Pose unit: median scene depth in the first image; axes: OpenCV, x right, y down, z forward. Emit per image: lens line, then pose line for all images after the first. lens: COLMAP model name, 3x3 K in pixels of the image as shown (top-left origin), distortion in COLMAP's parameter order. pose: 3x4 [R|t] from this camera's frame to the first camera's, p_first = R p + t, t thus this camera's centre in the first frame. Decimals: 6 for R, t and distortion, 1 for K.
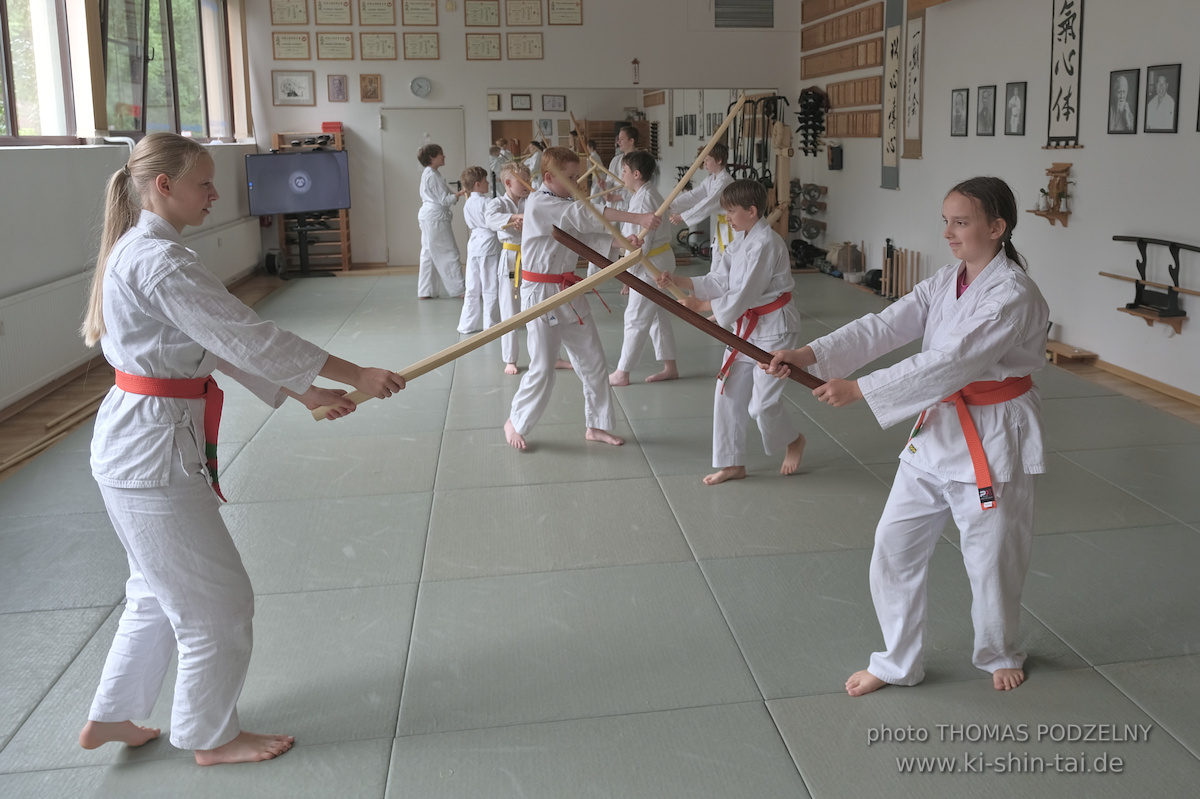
lens RADIAL K [[1121.1, 0, 662.3], [0, 1121.1, 313.5], [0, 0, 1]] dist [-0.030111, 0.007074]
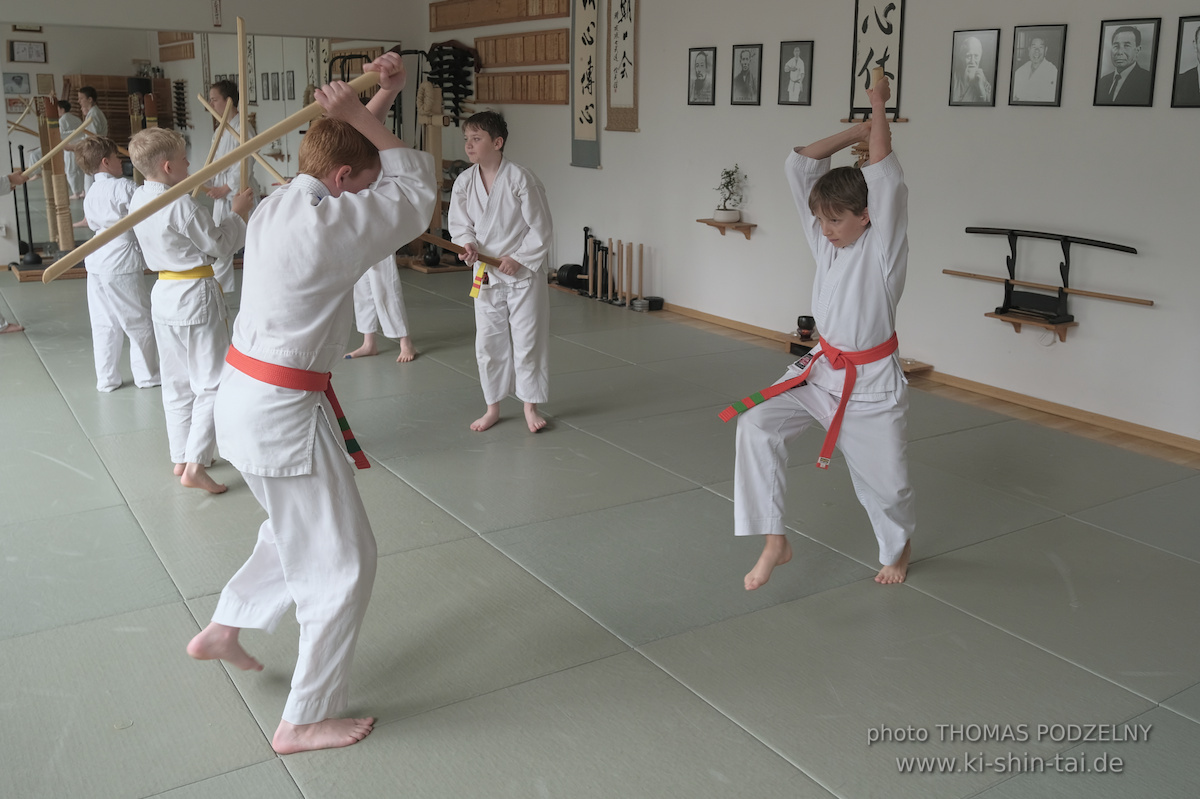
lens RADIAL K [[1162.8, 0, 659.6], [0, 1162.8, 357.4], [0, 0, 1]] dist [-0.019331, -0.019059]
pose [[0.906982, -0.064568, 0.416192, -0.144788], [0.041177, 0.997039, 0.064946, -0.030276], [-0.419153, -0.041767, 0.906955, 0.233737]]
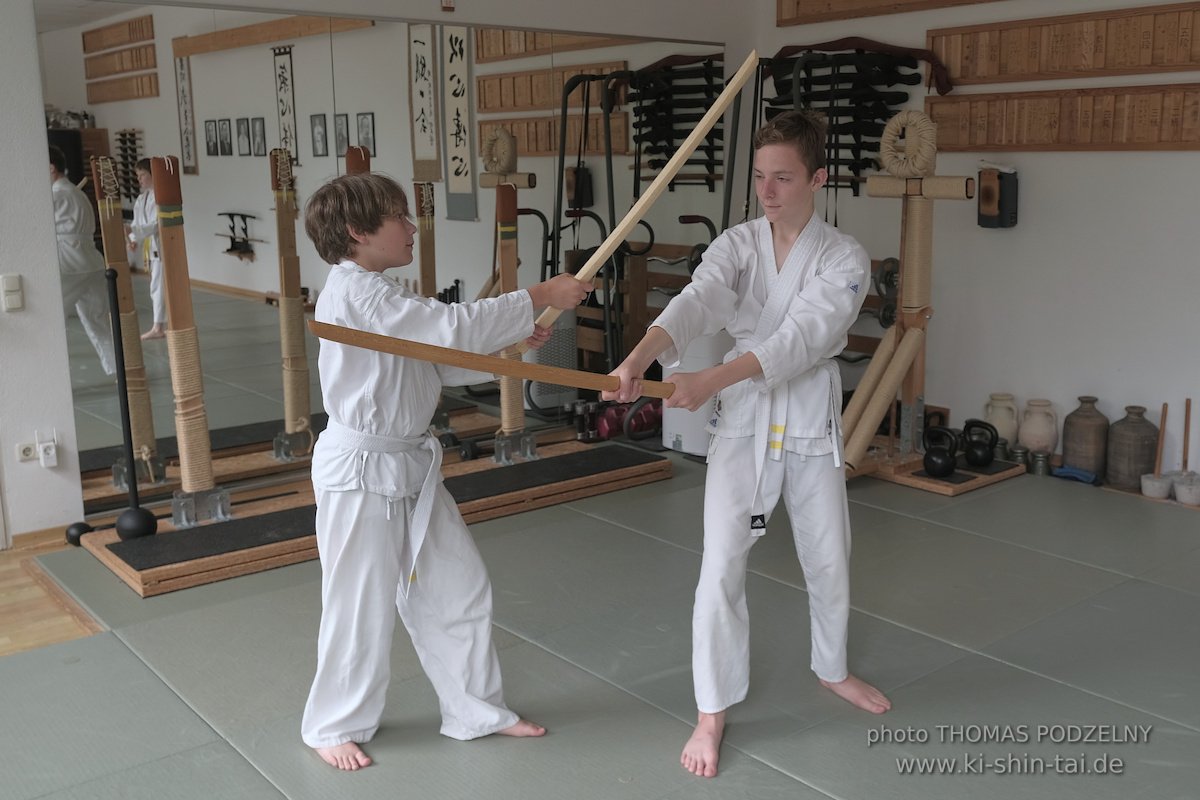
lens RADIAL K [[1224.4, 0, 639.5], [0, 1224.4, 398.5], [0, 0, 1]] dist [0.006762, -0.002322]
pose [[0.854916, -0.100209, 0.508995, -0.302721], [0.082436, 0.994941, 0.057419, -0.142643], [-0.512174, -0.007129, 0.858852, 0.936491]]
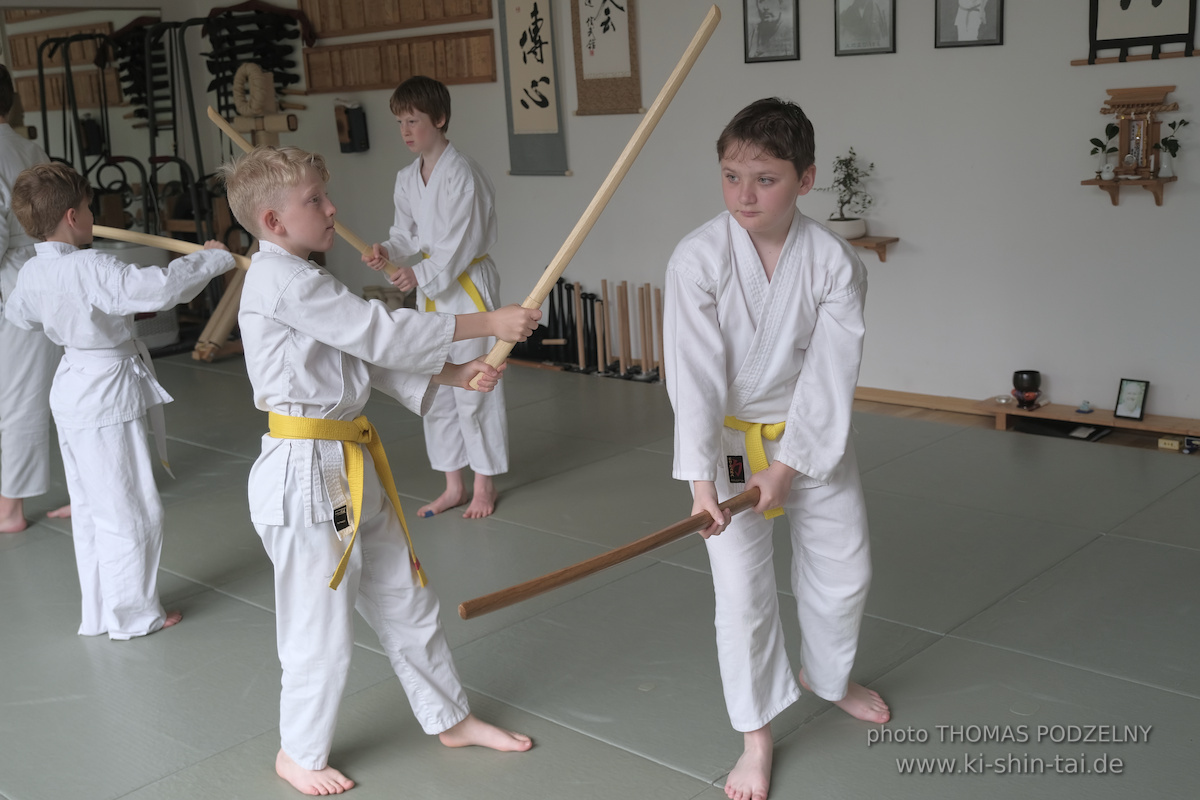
lens RADIAL K [[1428.1, 0, 601.9], [0, 1428.1, 424.1], [0, 0, 1]] dist [-0.004496, 0.027799]
pose [[0.797690, -0.178090, 0.576172, -0.243931], [0.145710, 0.984012, 0.102419, -0.073496], [-0.585200, 0.002255, 0.810886, 0.522649]]
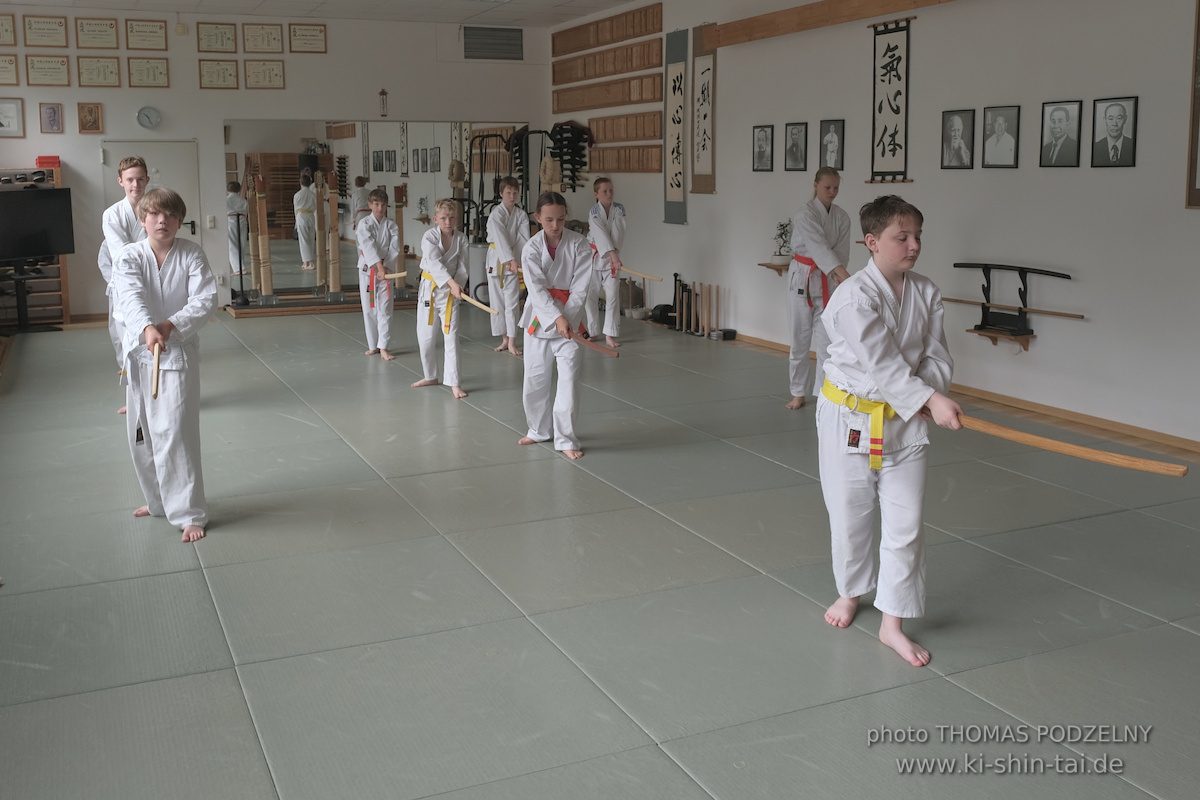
lens RADIAL K [[1208.0, 0, 577.4], [0, 1208.0, 328.8], [0, 0, 1]] dist [-0.019219, -0.015824]
pose [[0.968404, -0.032960, 0.247198, -0.190563], [0.039668, 0.998966, -0.022206, 0.004114], [-0.246211, 0.031310, 0.968710, -0.029742]]
